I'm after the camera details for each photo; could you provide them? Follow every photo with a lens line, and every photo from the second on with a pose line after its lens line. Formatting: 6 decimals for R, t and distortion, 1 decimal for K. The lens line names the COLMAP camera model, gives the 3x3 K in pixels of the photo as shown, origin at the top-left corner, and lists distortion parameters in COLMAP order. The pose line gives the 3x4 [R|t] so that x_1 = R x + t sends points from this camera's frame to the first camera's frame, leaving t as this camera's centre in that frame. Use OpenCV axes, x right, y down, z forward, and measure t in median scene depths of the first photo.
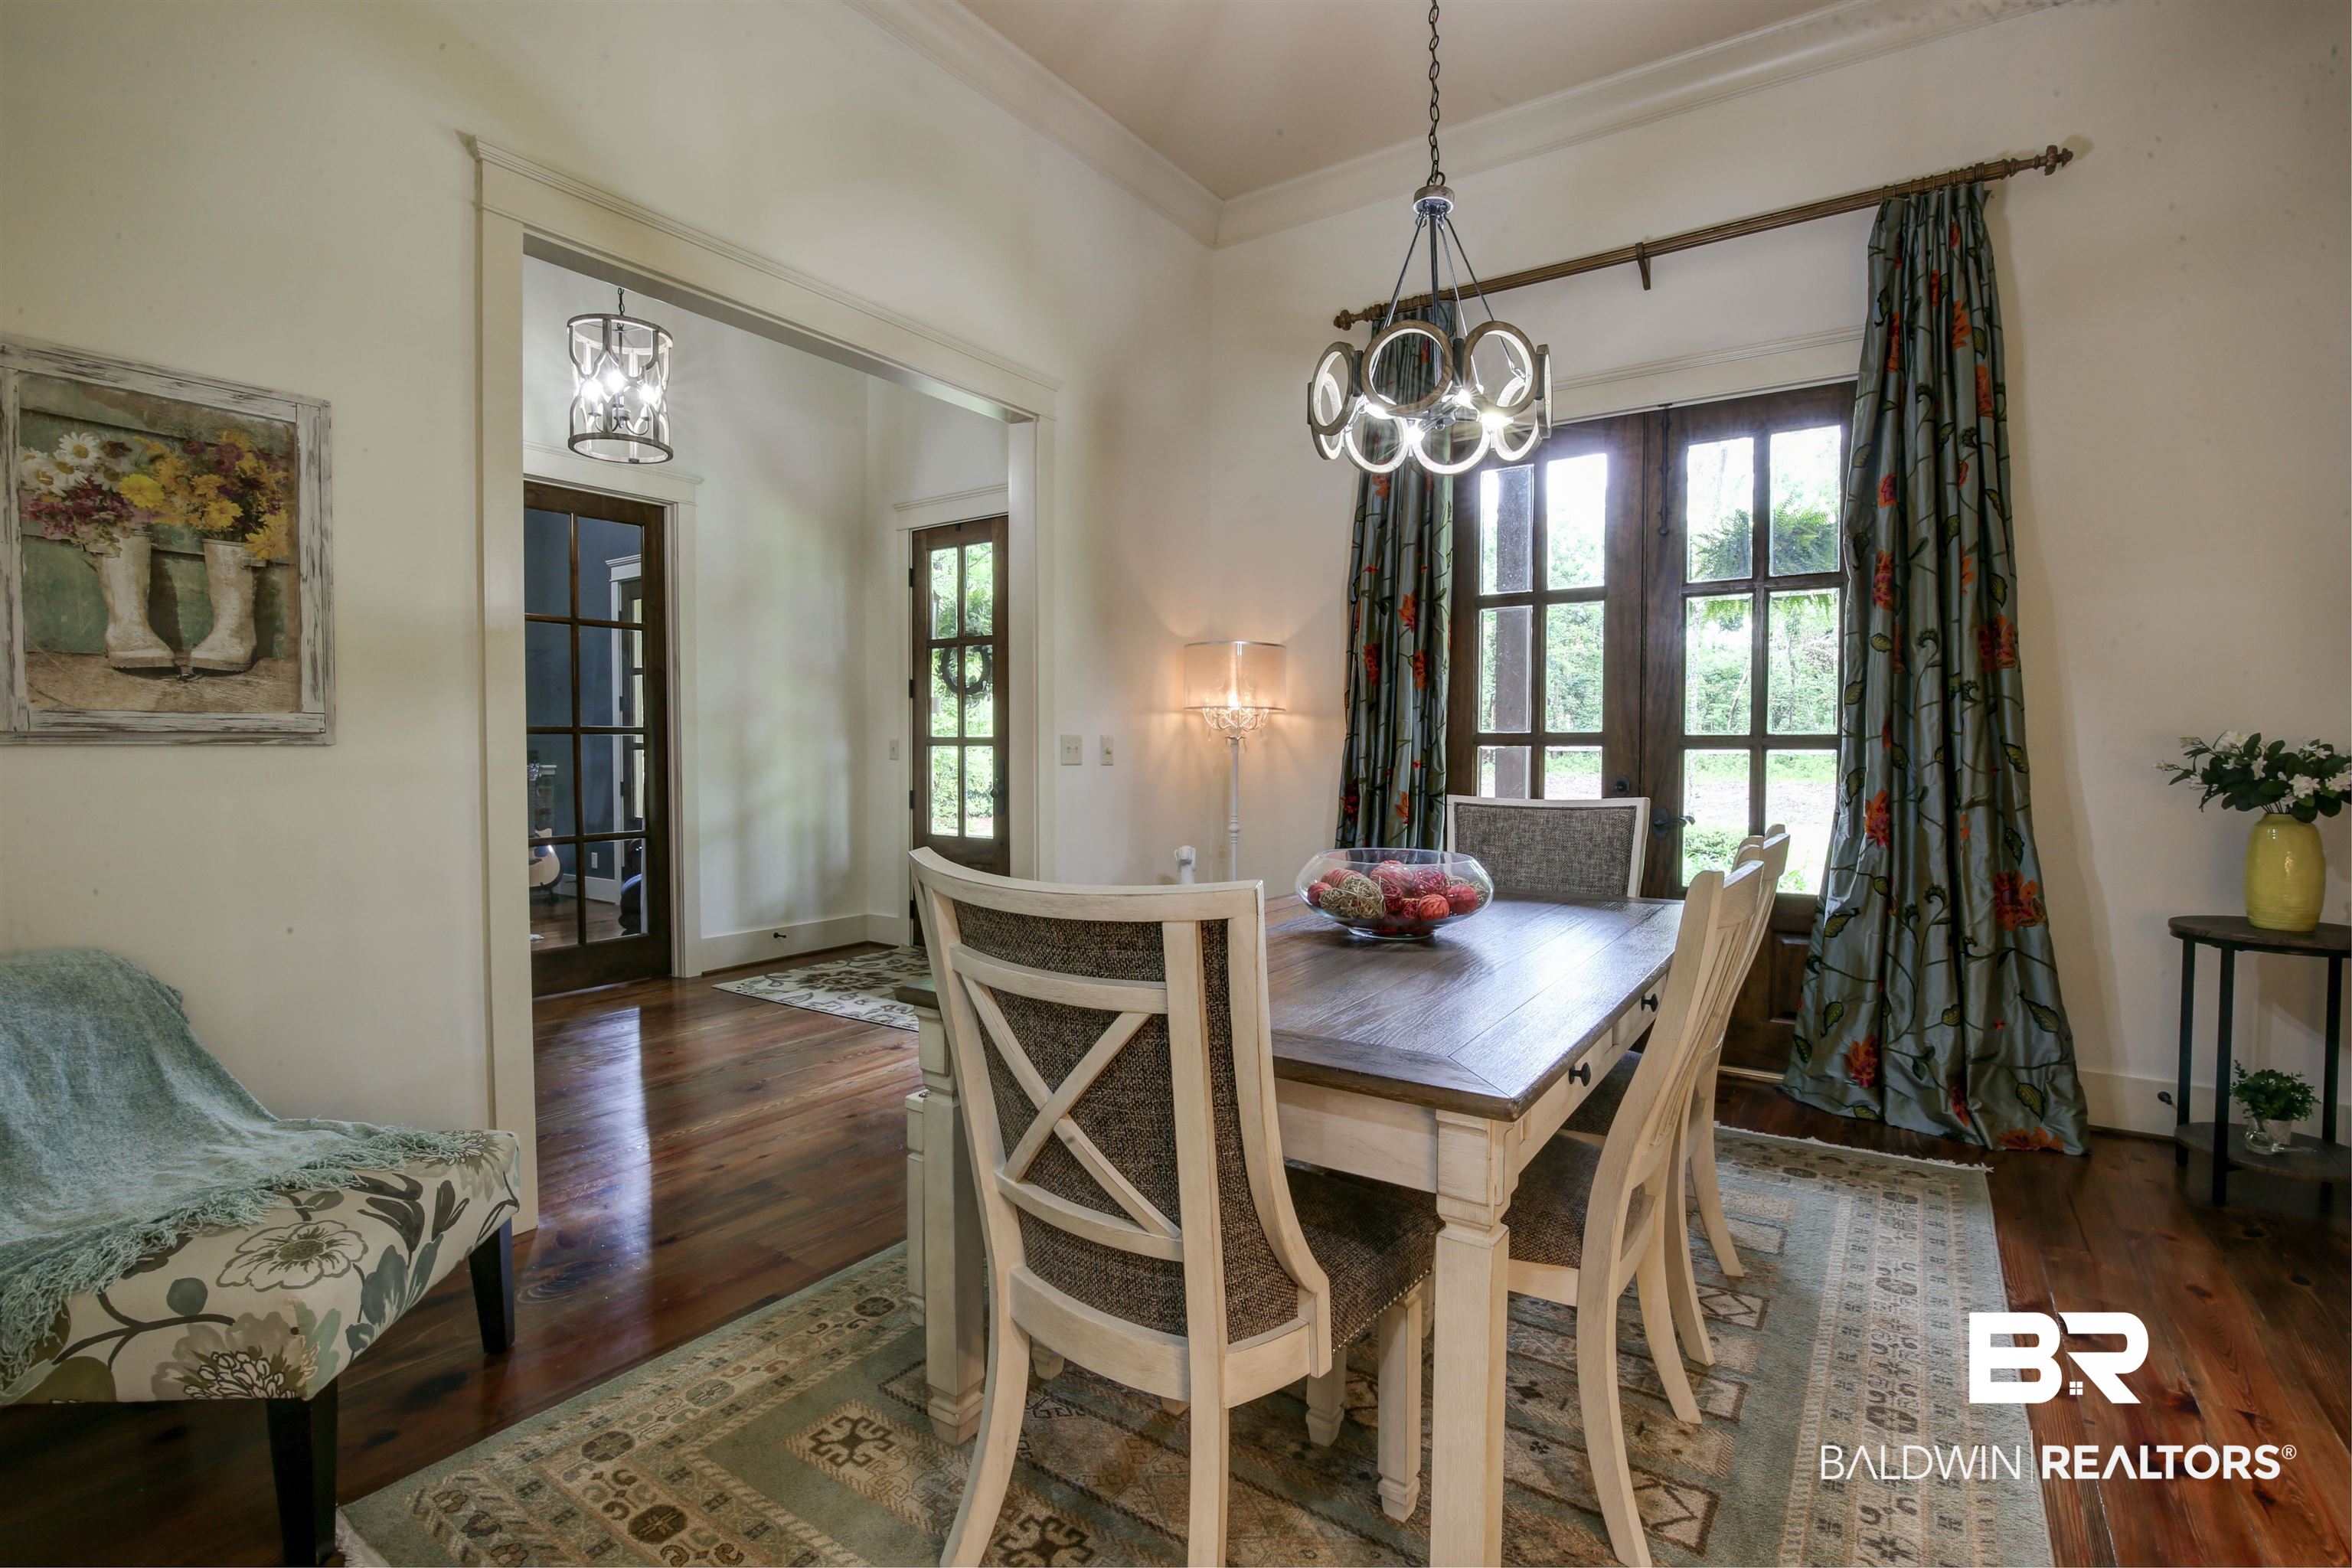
lens RADIAL K [[1089.2, 0, 1176.0], [0, 1089.2, 784.0], [0, 0, 1]] dist [-0.039866, 0.009406]
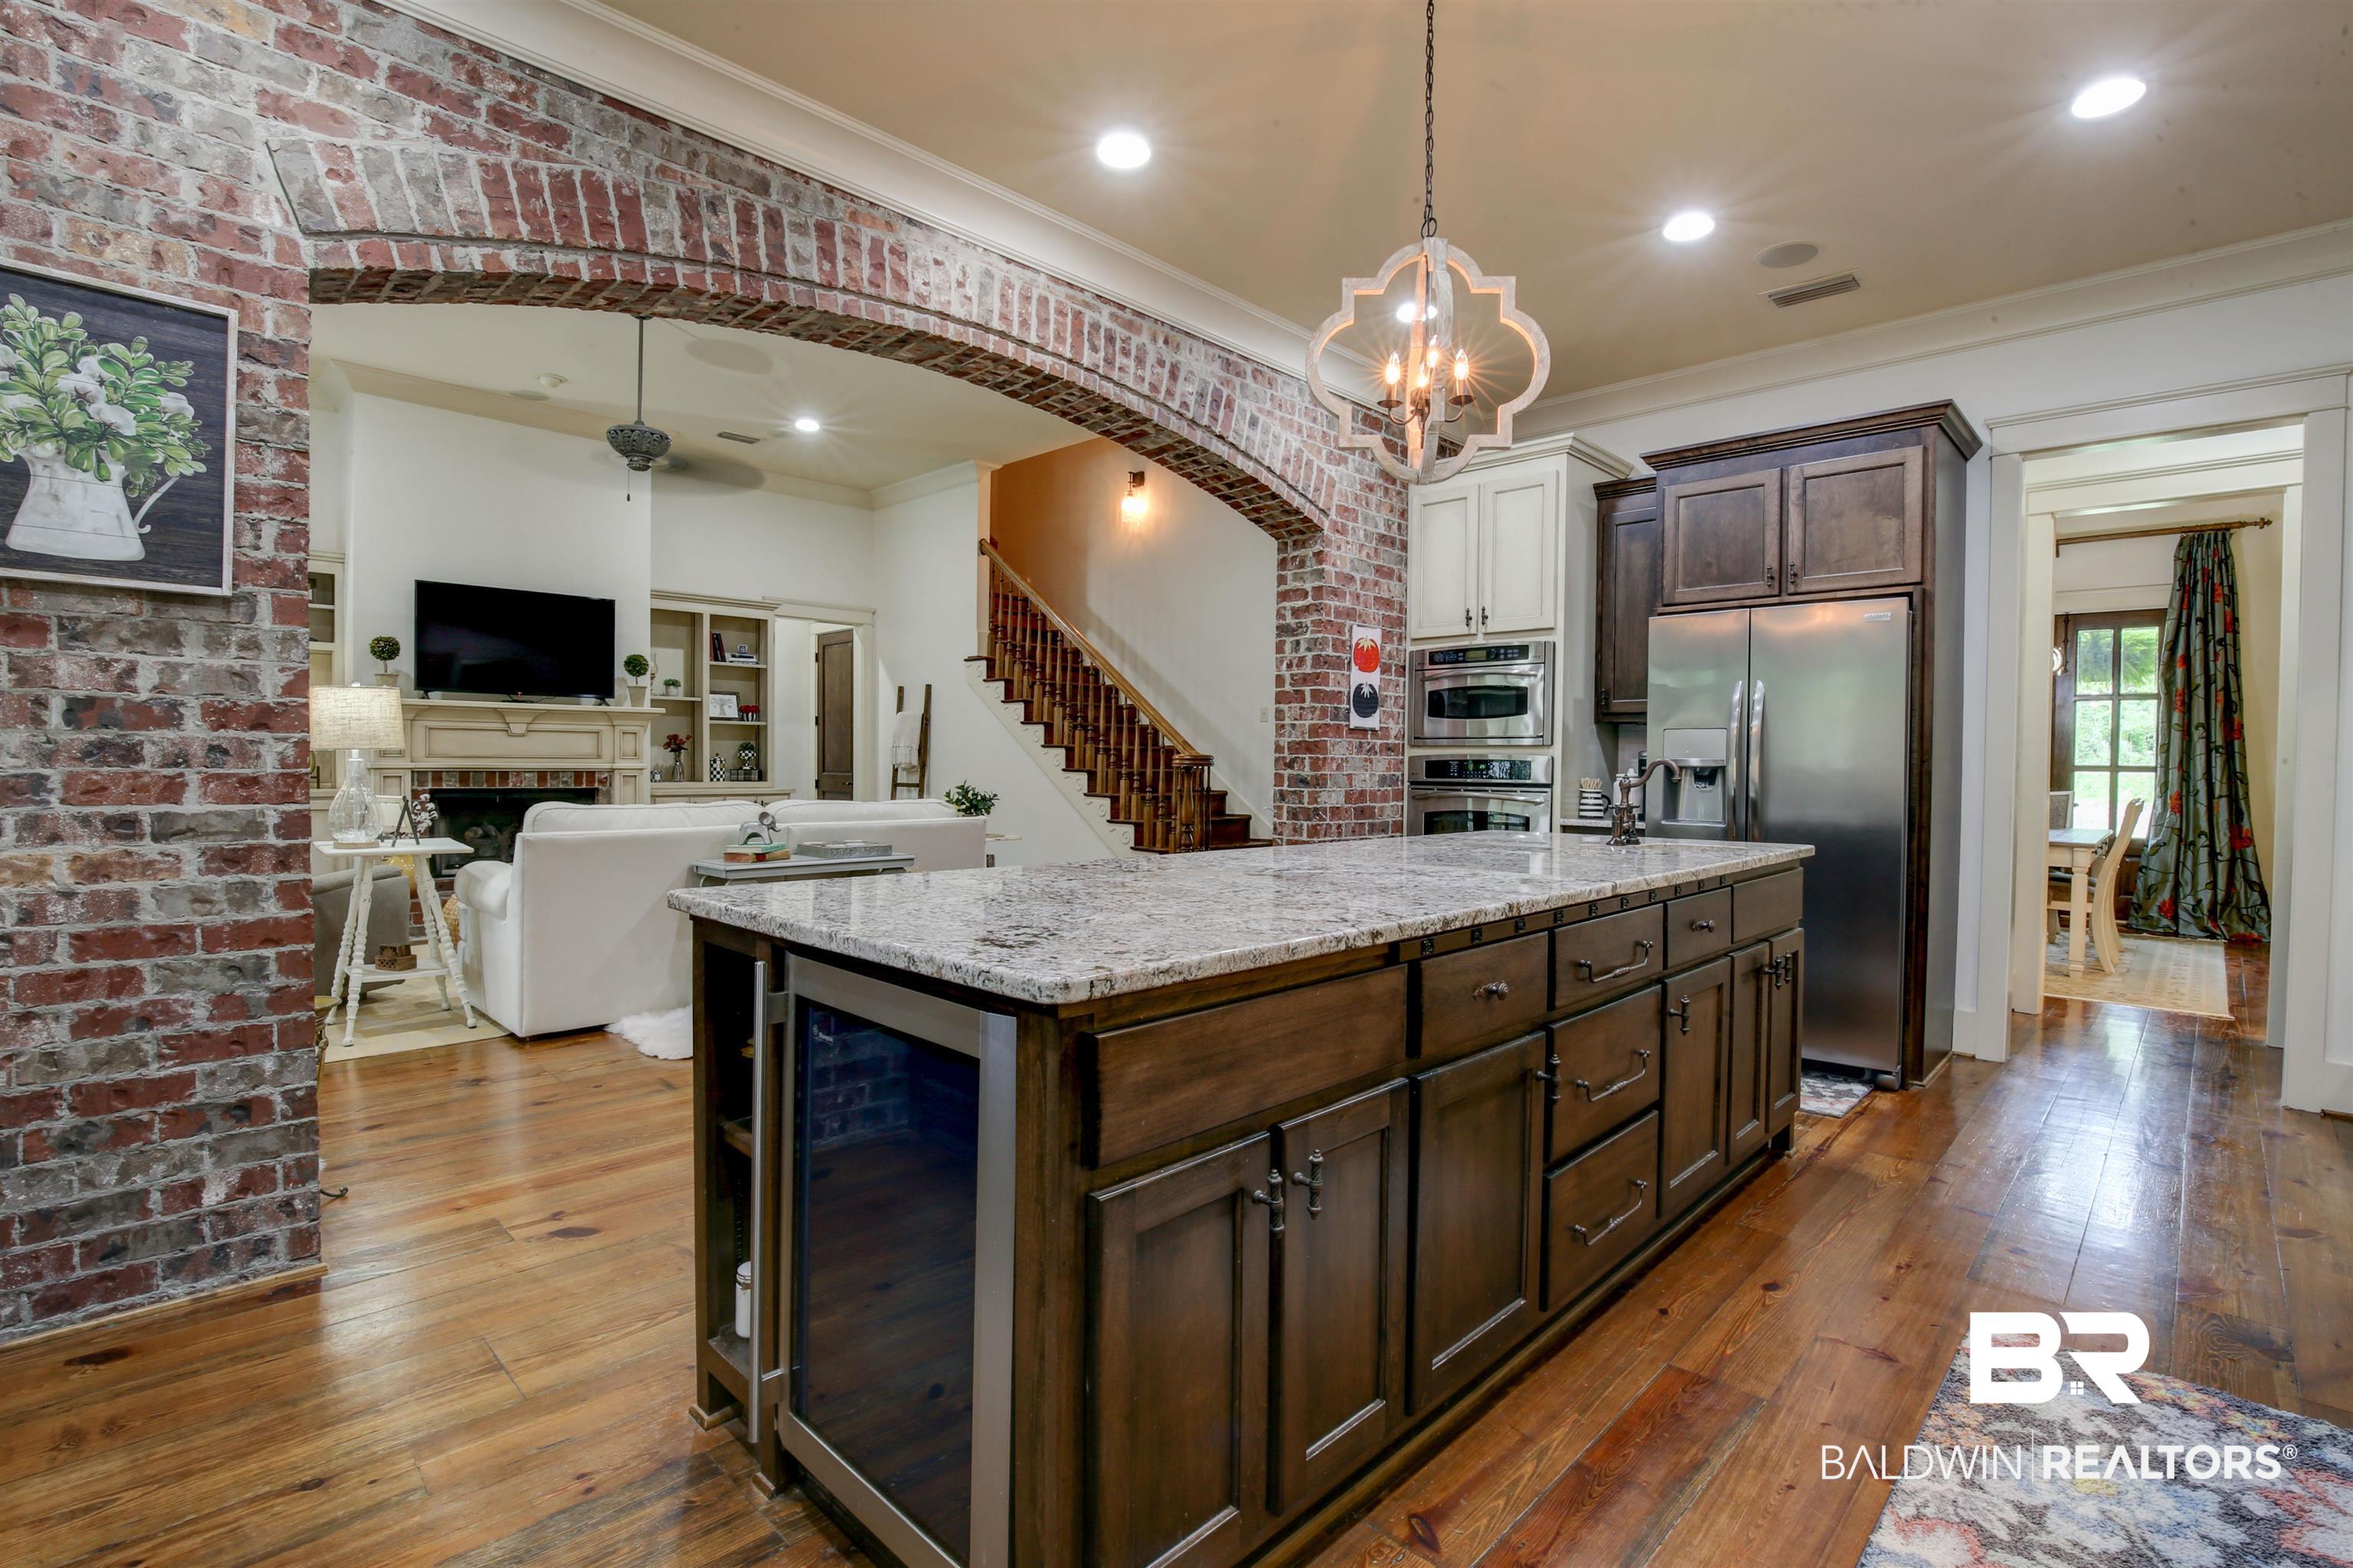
lens RADIAL K [[1089.7, 0, 1176.5], [0, 1089.7, 784.0], [0, 0, 1]] dist [-0.039866, 0.009406]
pose [[0.984245, 0.012774, -0.176346, -1.118650], [-0.014457, 0.999861, -0.008262, 0.043072], [0.176216, 0.010682, 0.984294, -1.712924]]
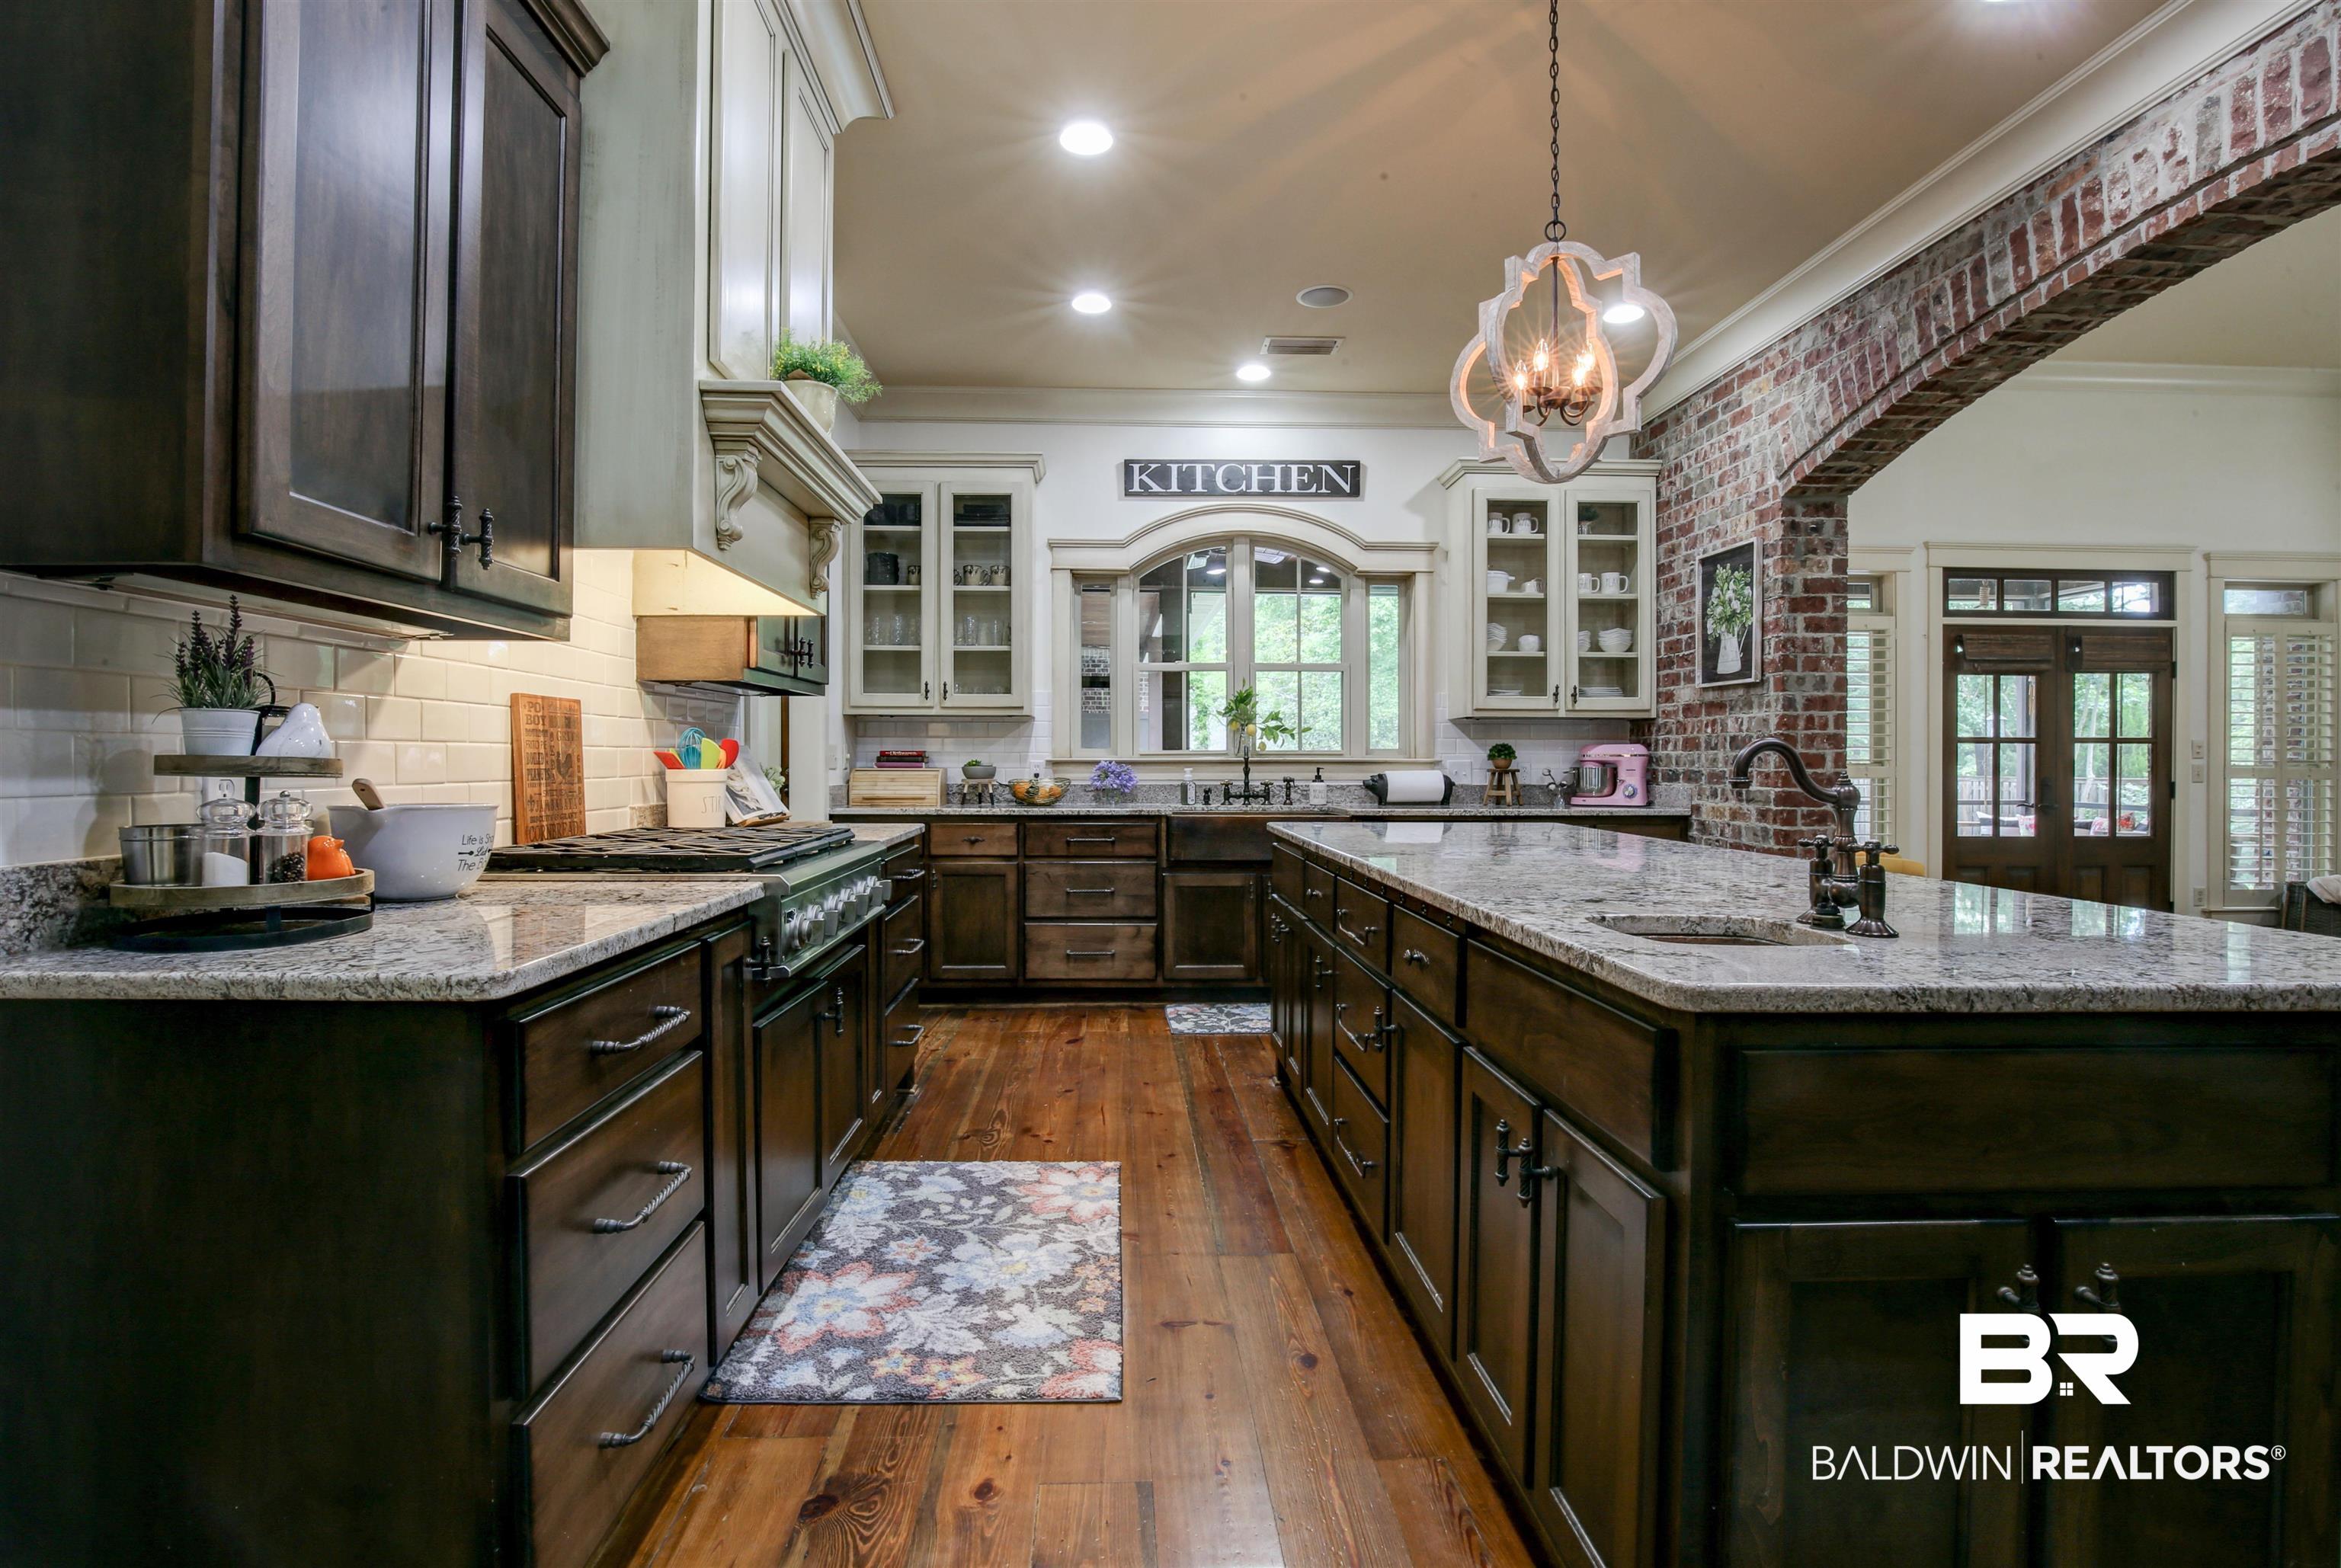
lens RADIAL K [[1128.6, 0, 1177.4], [0, 1128.6, 755.0], [0, 0, 1]] dist [-0.001603, -0.000306]
pose [[-0.791505, -0.006929, -0.611123, -0.369819], [-0.023718, 0.999531, 0.019386, 0.008145], [0.610702, 0.029839, -0.791298, -0.442542]]
